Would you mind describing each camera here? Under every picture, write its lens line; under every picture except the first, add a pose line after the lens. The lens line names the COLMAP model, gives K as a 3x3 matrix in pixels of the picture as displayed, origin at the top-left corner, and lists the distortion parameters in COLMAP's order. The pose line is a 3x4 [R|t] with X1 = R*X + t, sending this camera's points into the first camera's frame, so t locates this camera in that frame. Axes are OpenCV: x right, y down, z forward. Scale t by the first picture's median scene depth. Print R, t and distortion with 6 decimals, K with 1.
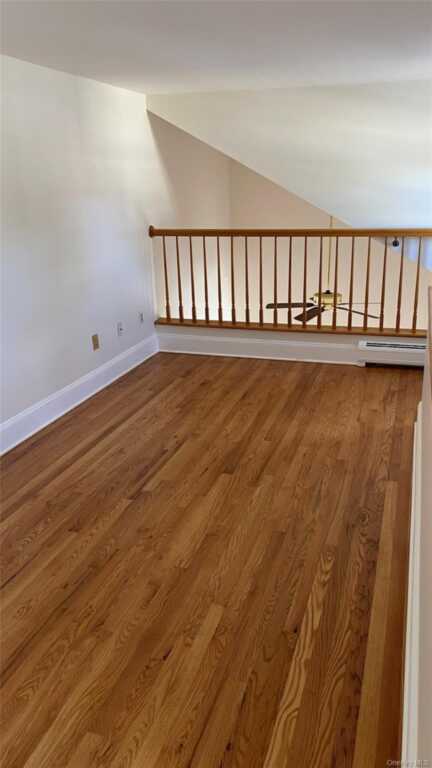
lens RADIAL K [[585.4, 0, 216.0], [0, 585.4, 384.0], [0, 0, 1]] dist [0.000810, -0.002091]
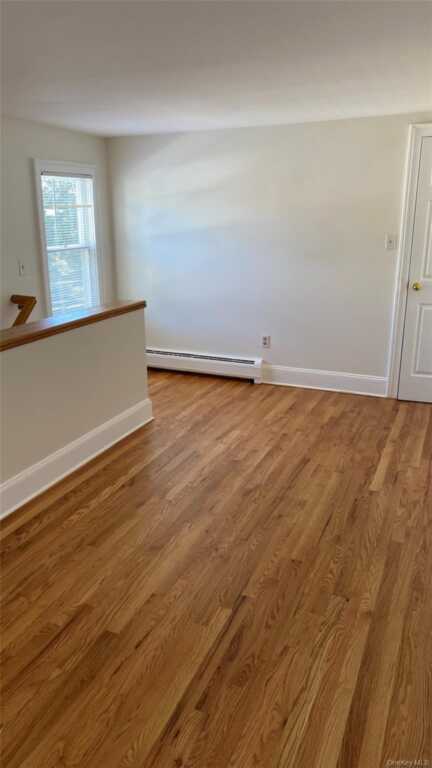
lens RADIAL K [[585.4, 0, 216.0], [0, 585.4, 384.0], [0, 0, 1]] dist [0.000810, -0.002091]
pose [[-0.997417, 0.003776, 0.071734, -0.165935], [0.044667, 0.814690, 0.578173, -0.513244], [-0.056258, 0.579884, -0.812754, 1.492674]]
